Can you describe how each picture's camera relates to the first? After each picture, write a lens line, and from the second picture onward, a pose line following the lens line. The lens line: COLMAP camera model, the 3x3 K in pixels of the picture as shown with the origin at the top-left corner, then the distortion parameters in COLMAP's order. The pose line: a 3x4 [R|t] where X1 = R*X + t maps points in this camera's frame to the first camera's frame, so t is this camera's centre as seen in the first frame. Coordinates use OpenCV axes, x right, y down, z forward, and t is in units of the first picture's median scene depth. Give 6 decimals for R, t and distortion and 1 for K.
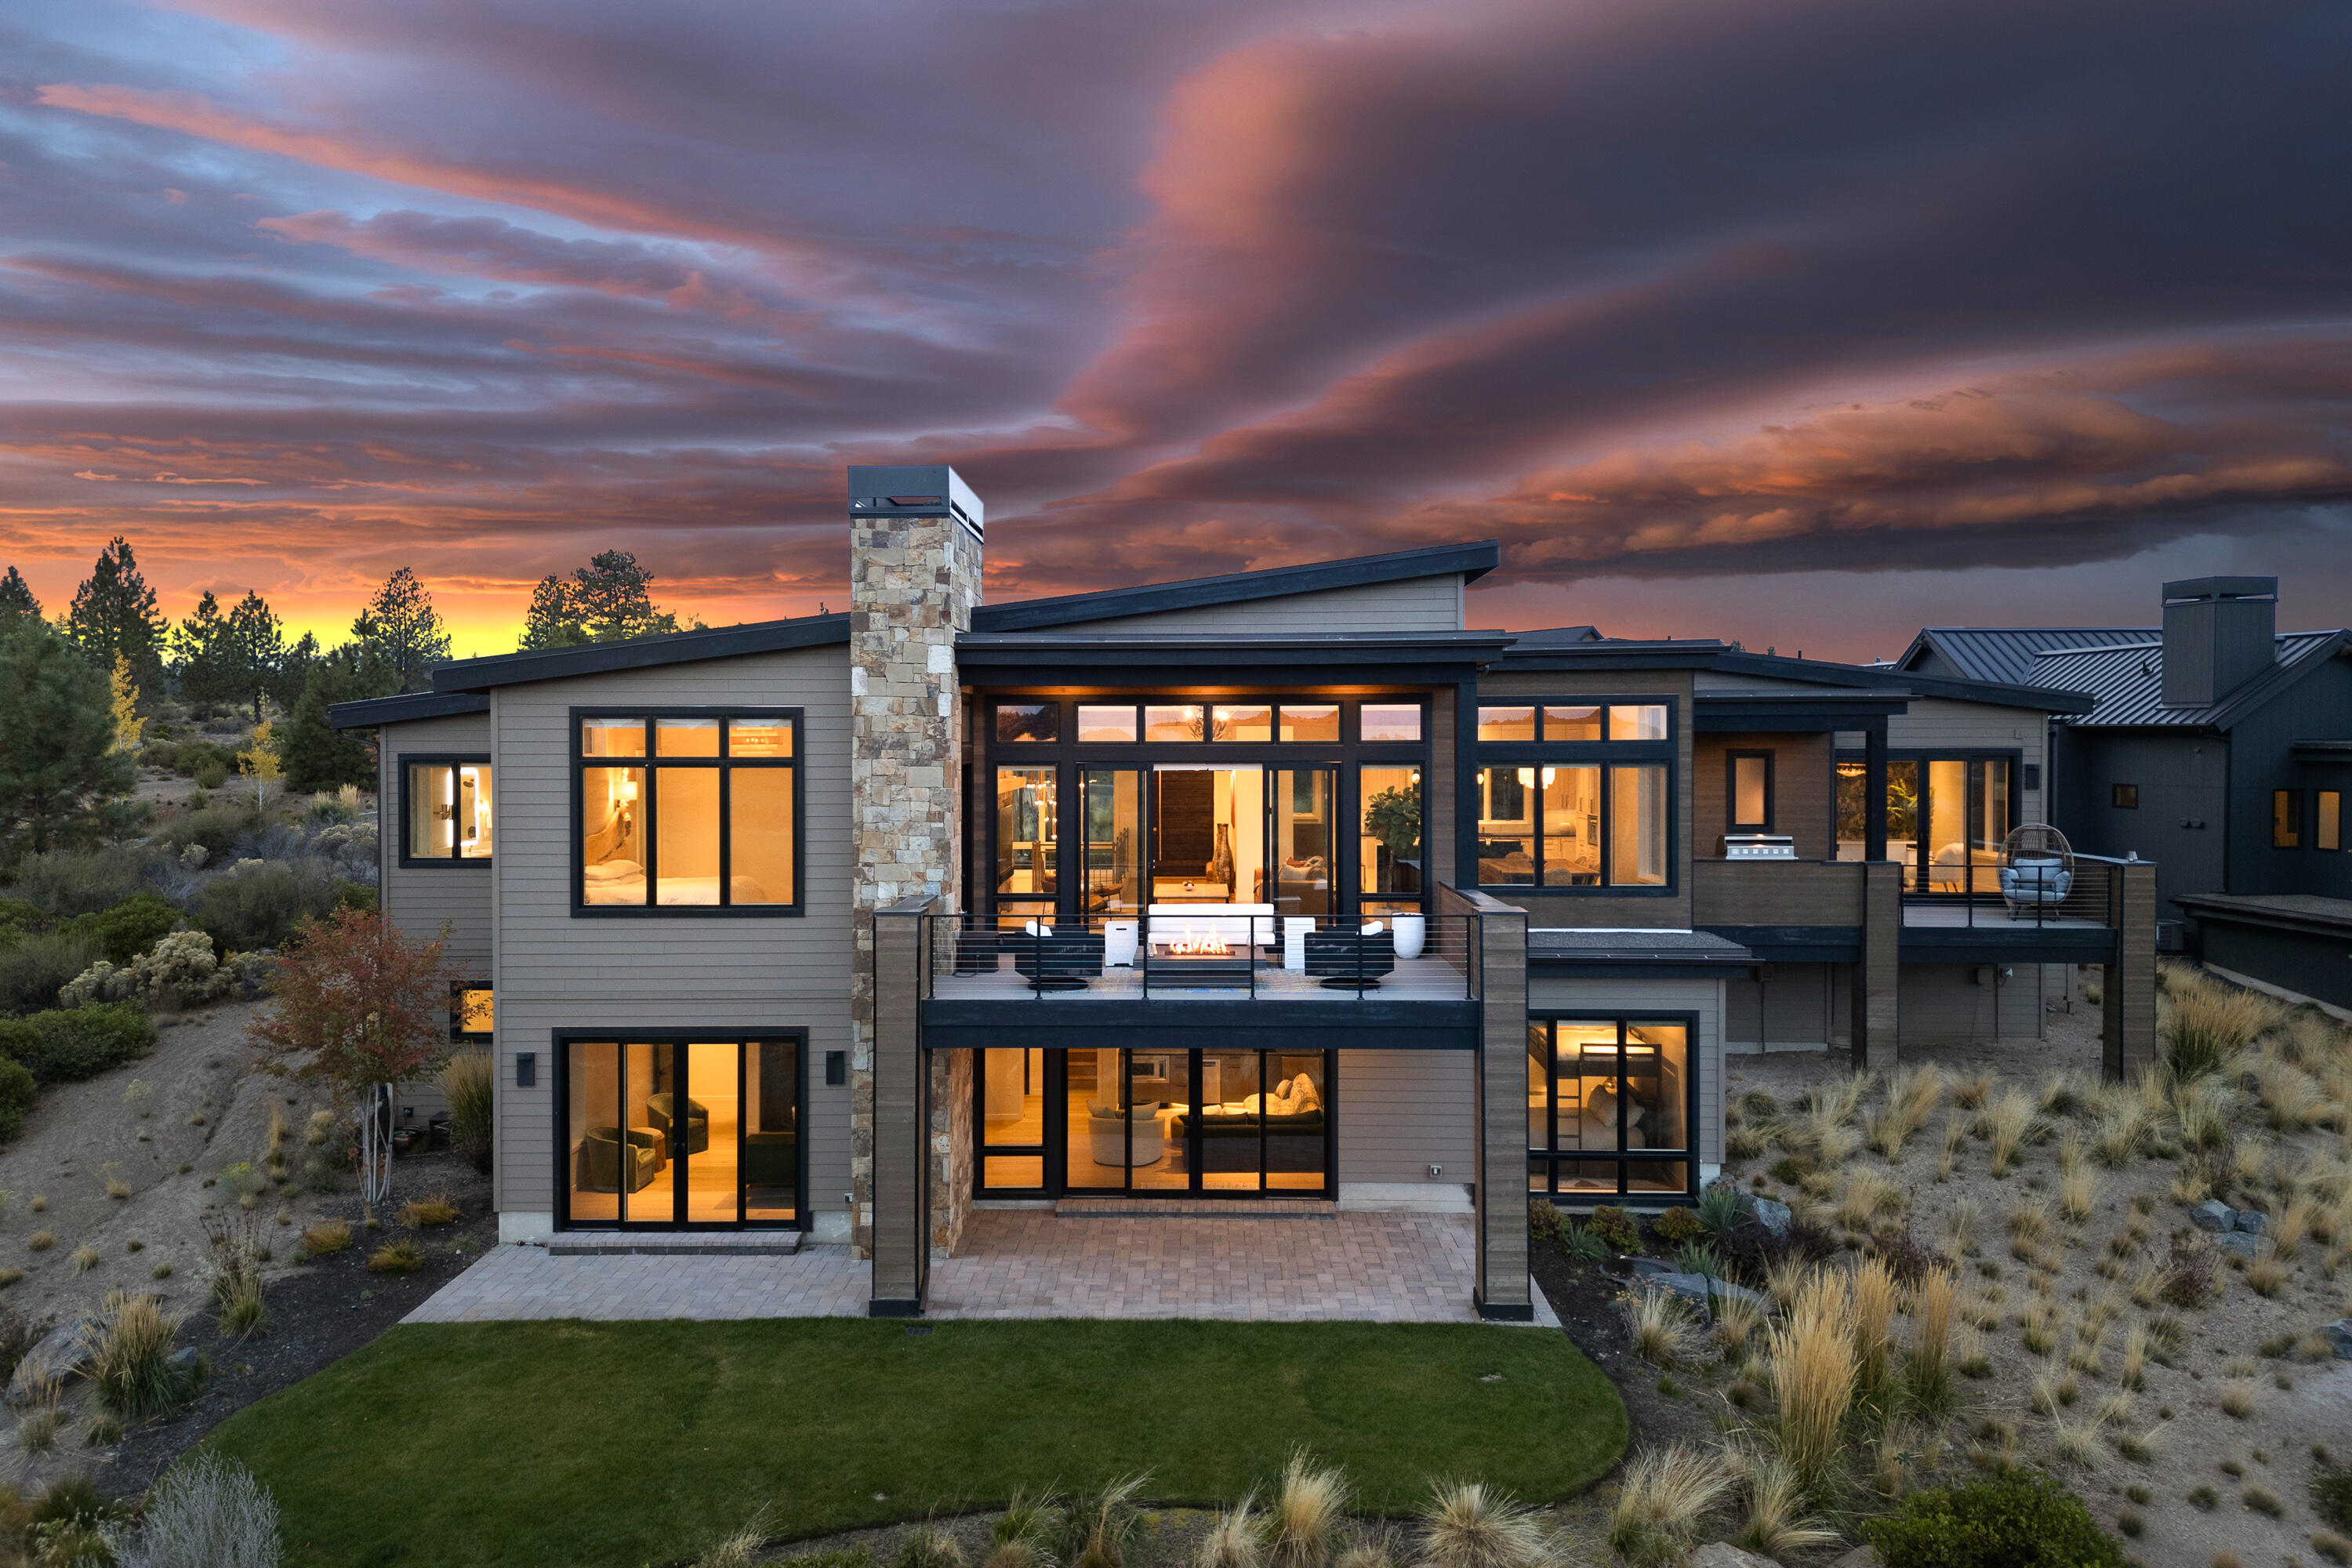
lens RADIAL K [[1624.5, 0, 1176.0], [0, 1624.5, 784.0], [0, 0, 1]] dist [0.010842, -0.002226]
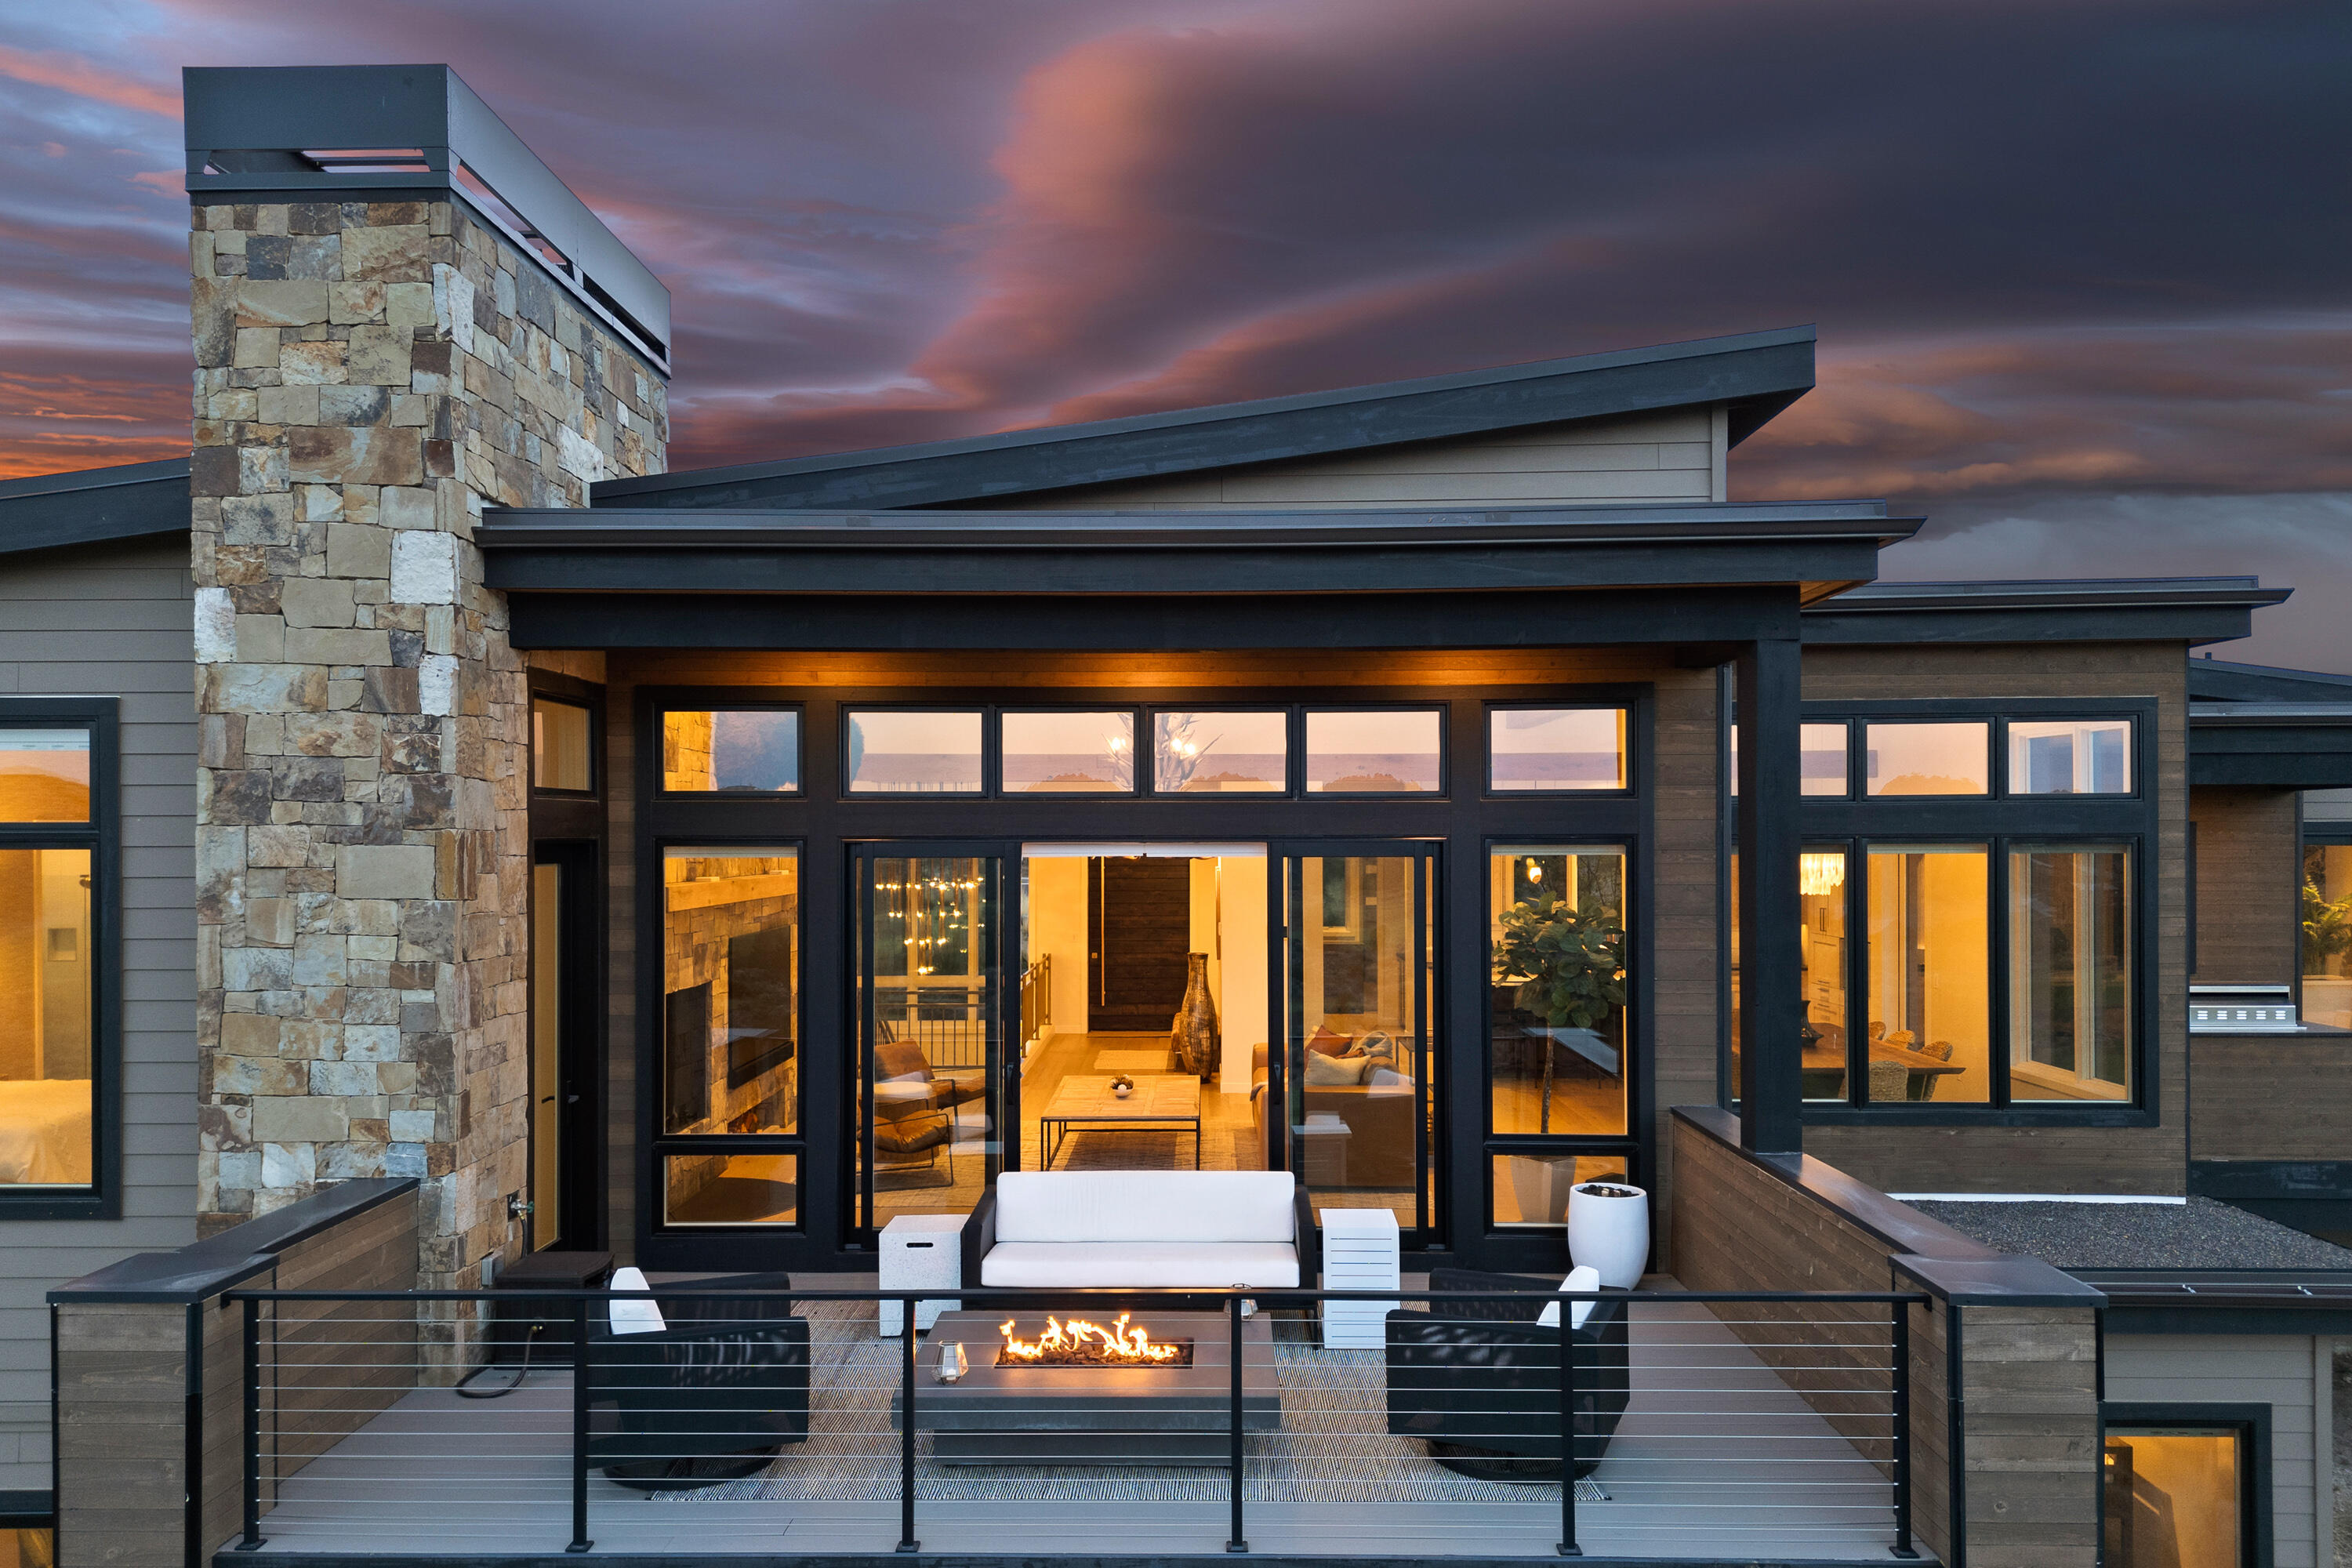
lens RADIAL K [[1817.9, 0, 1019.2], [0, 1817.9, 858.8], [0, 0, 1]] dist [0.008103, 0.002885]
pose [[0.996457, -0.000703, -0.084106, 0.031982], [-0.000284, 0.999931, -0.011725, -0.002467], [0.084108, 0.011707, 0.996388, 0.580040]]
